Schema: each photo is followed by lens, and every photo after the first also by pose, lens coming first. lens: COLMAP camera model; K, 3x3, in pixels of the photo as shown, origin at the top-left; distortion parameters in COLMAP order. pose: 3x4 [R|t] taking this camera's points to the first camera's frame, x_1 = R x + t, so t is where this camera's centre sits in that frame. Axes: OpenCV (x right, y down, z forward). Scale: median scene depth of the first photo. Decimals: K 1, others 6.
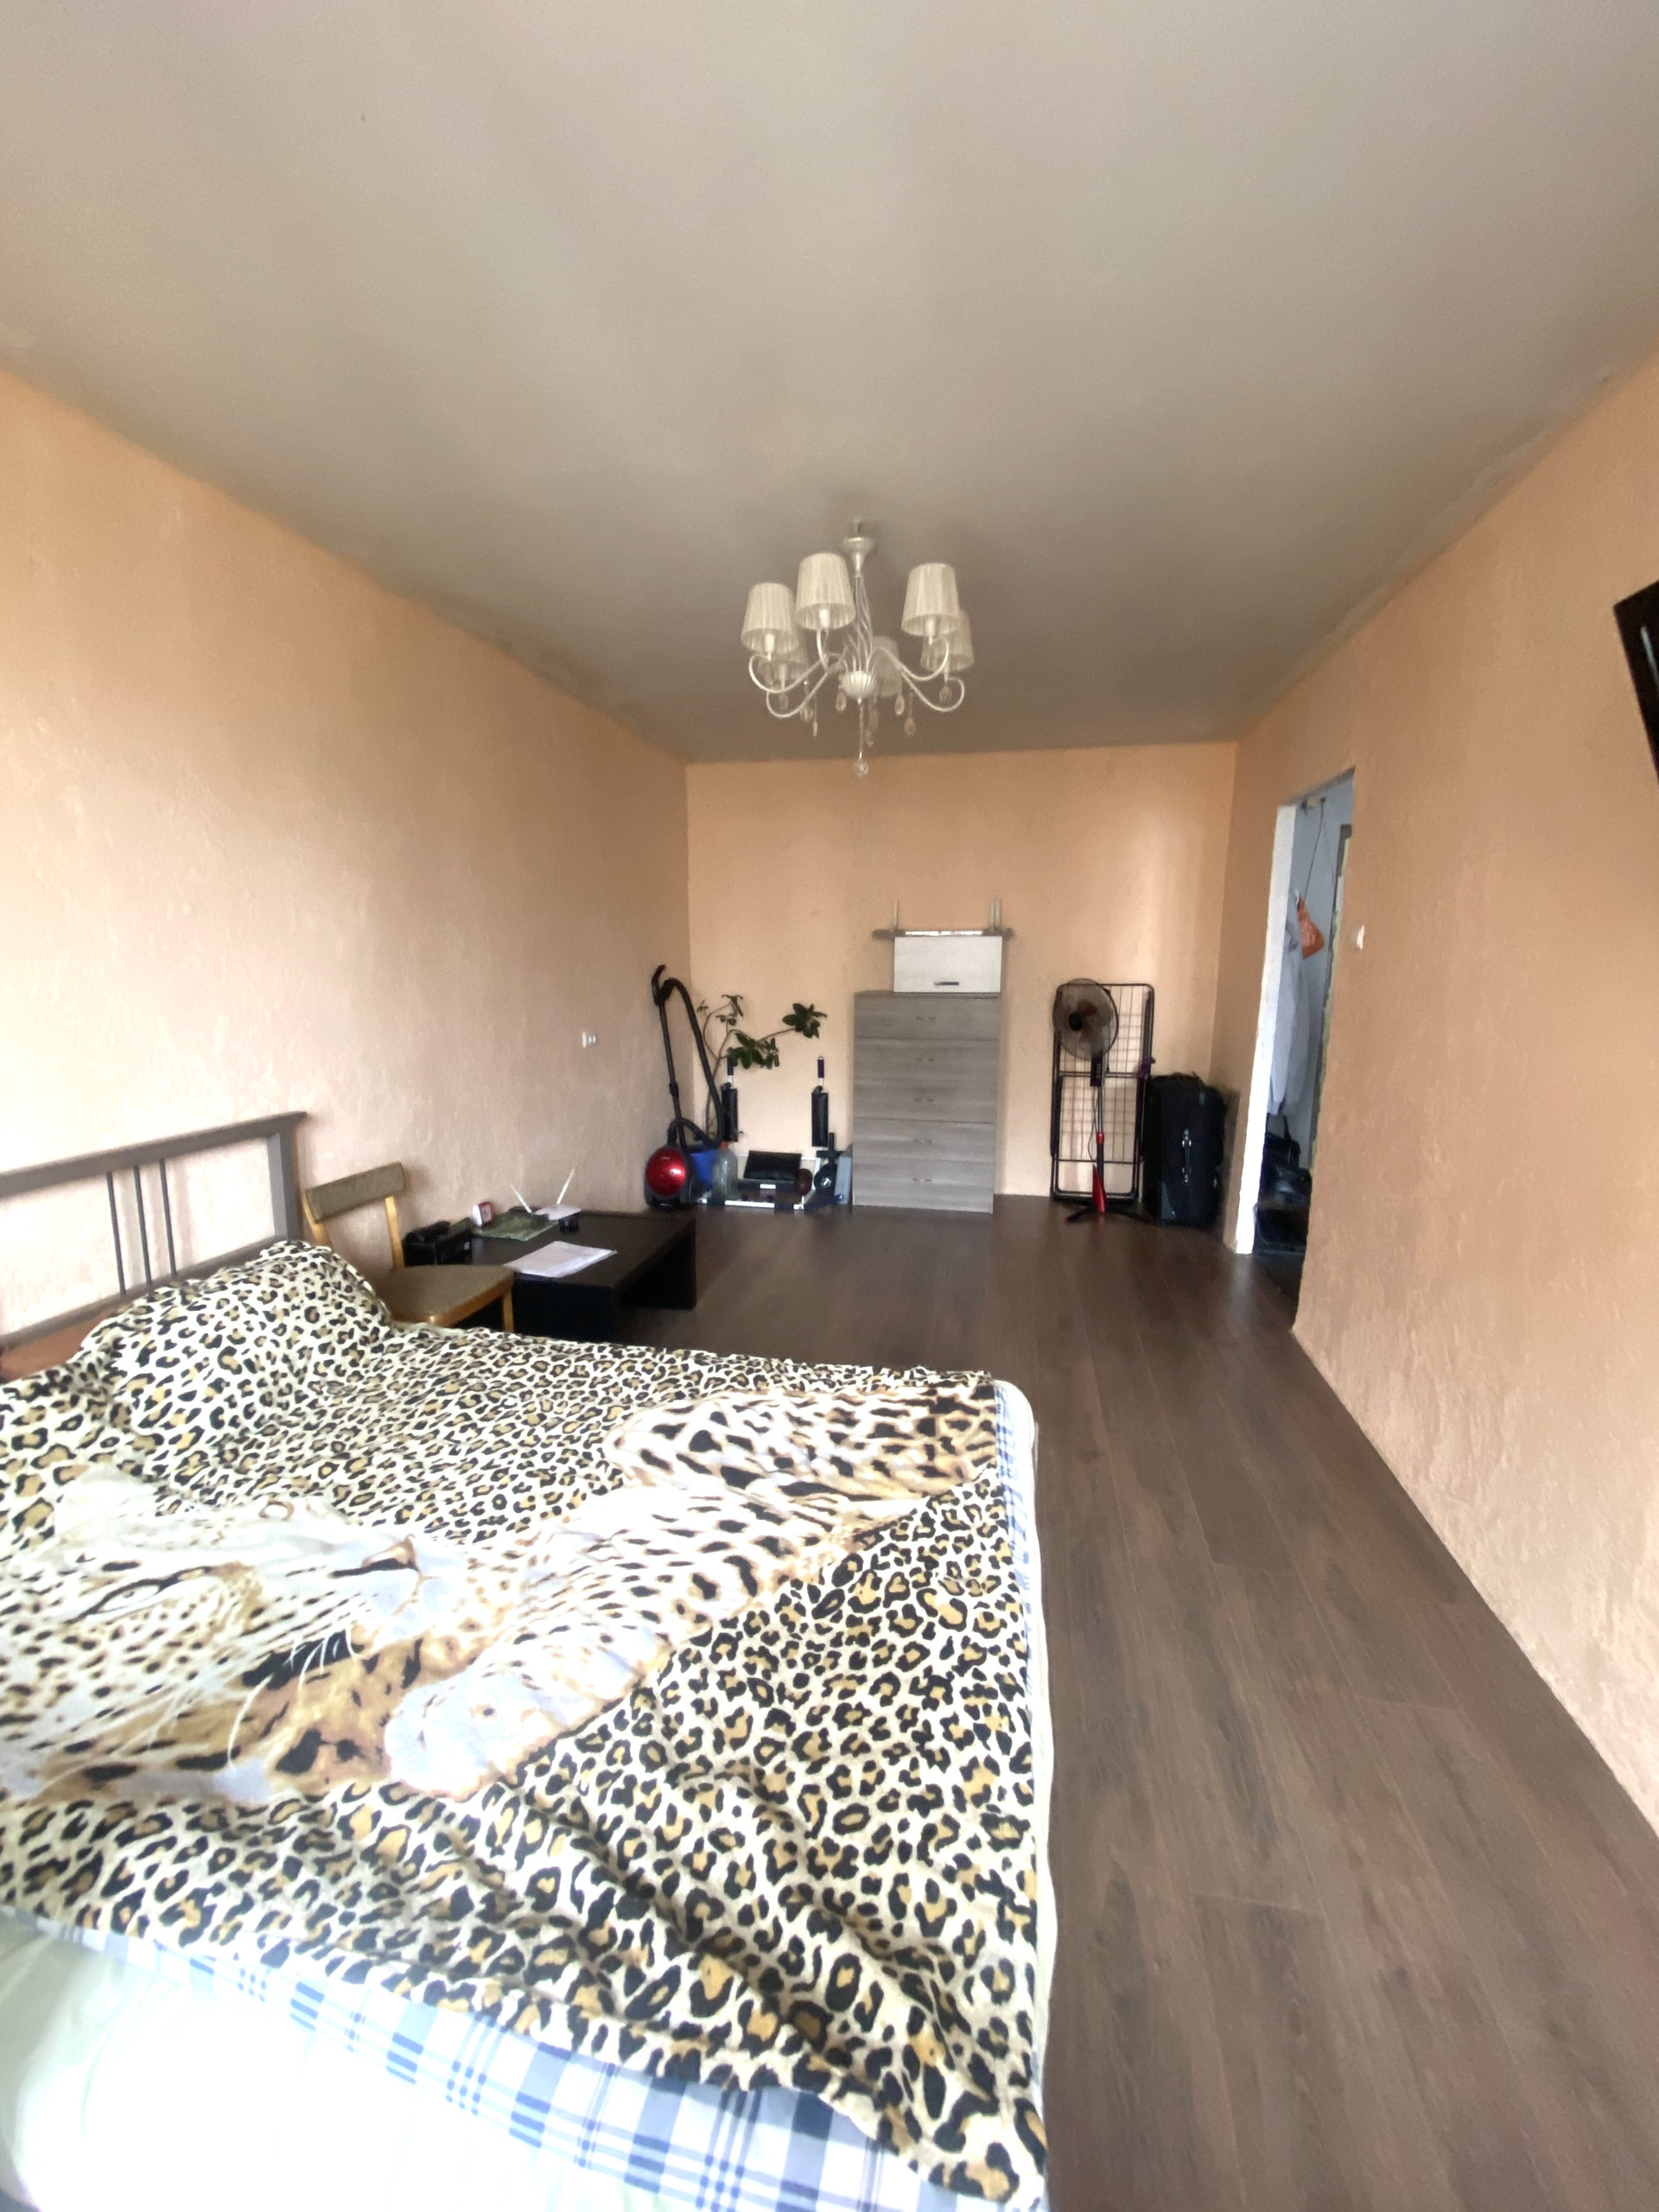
lens RADIAL K [[887.3, 0, 828.4], [0, 887.3, 1101.3], [0, 0, 1]] dist [-0.023380, -0.000748]
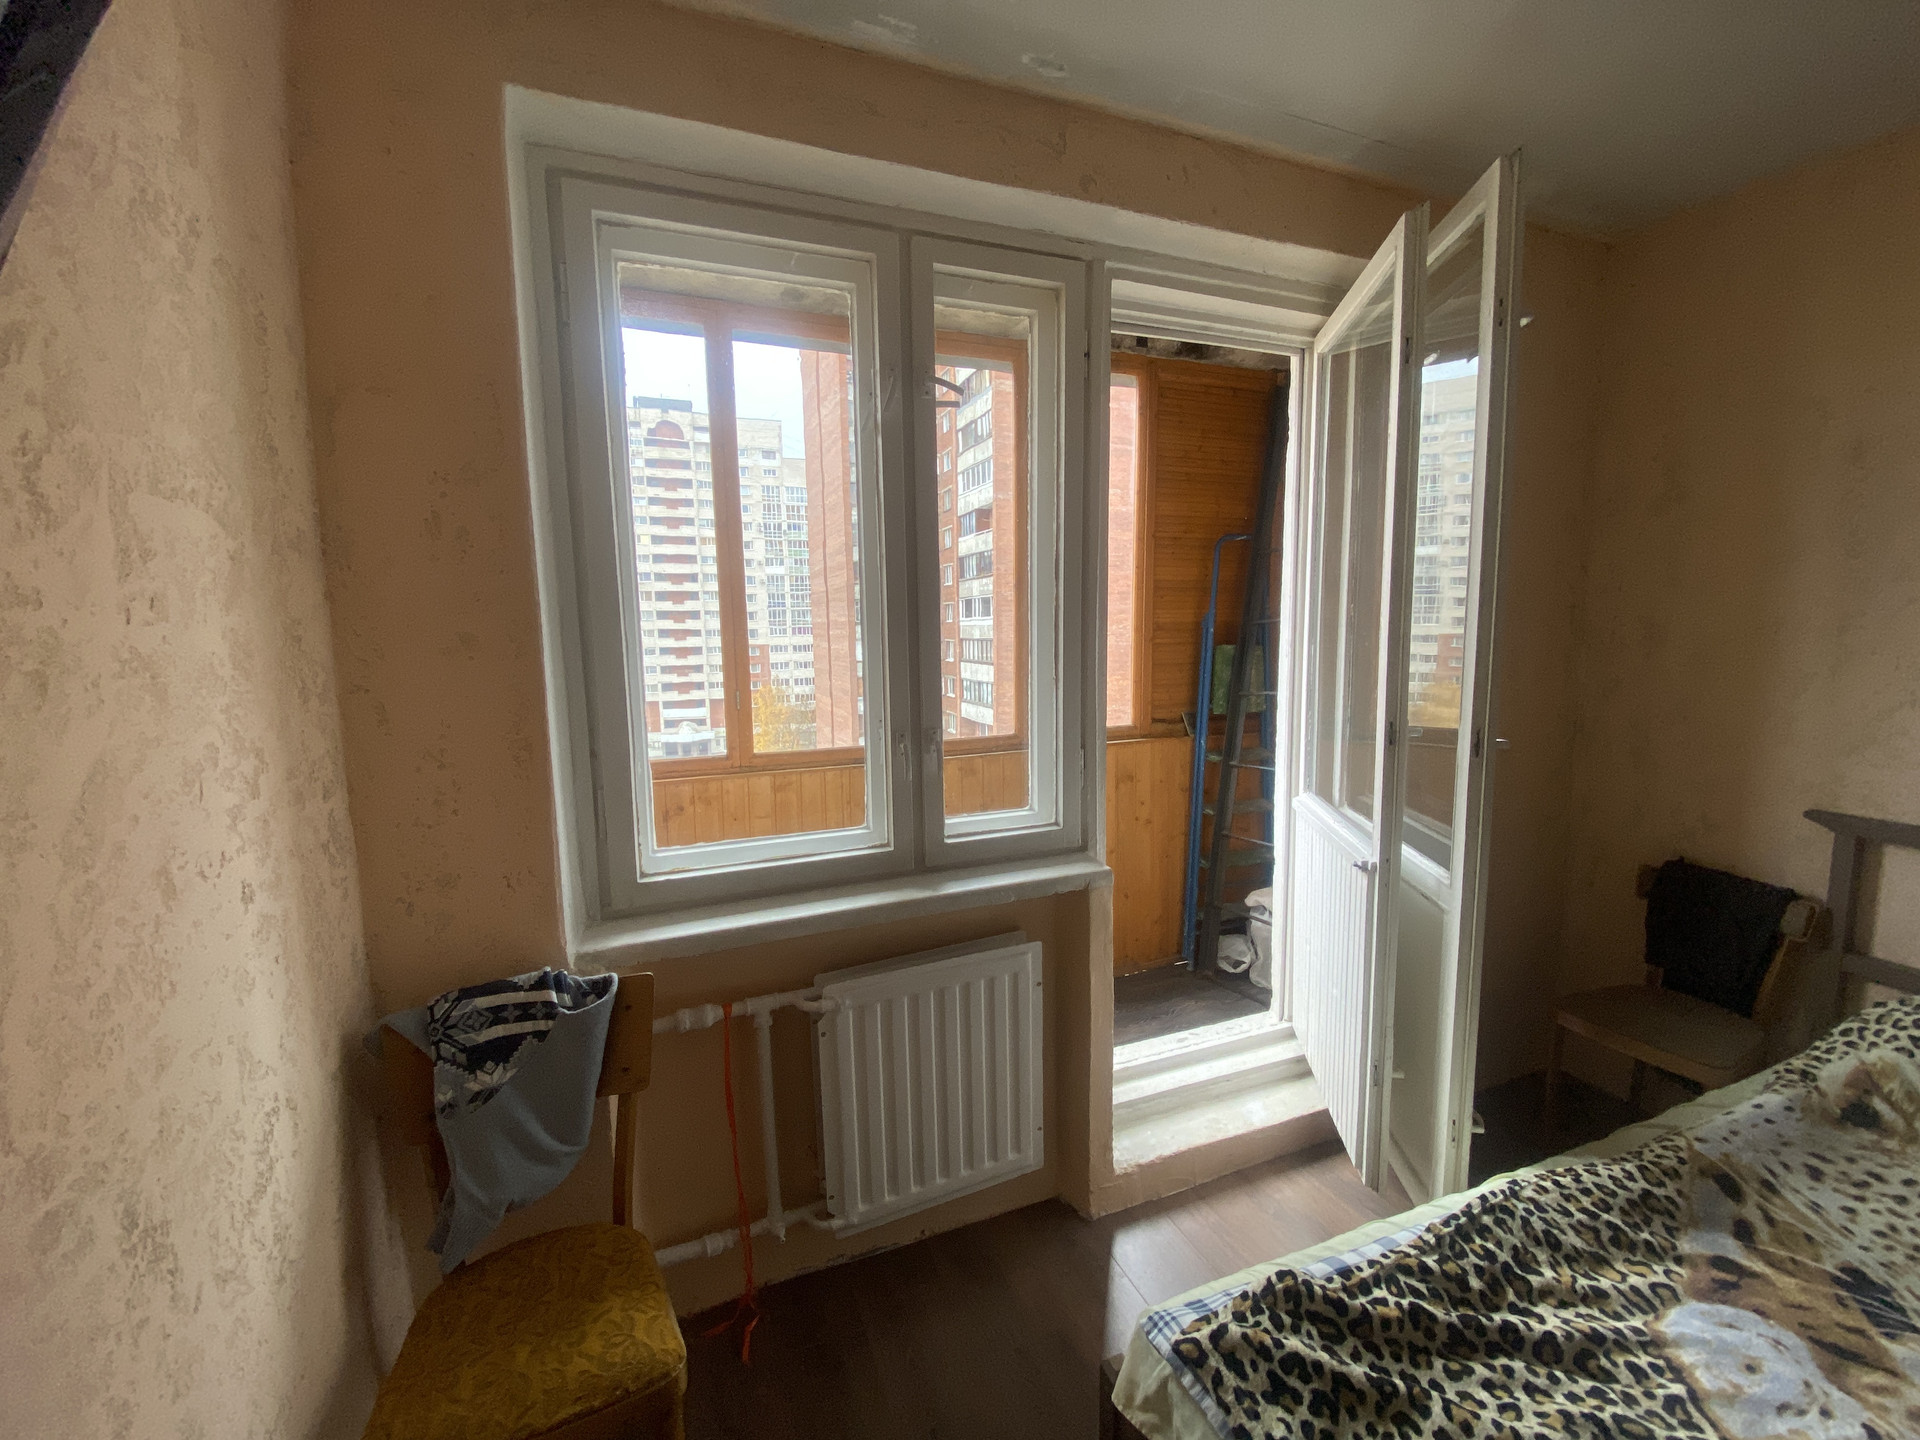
lens RADIAL K [[770.1, 0, 961.0], [0, 770.1, 720.8], [0, 0, 1]] dist [-0.023380, -0.000748]
pose [[-0.844281, 0.062149, -0.532284, 0.909025], [-0.078290, 0.968292, 0.237236, -0.193432], [0.530151, 0.241967, -0.812645, 1.147187]]
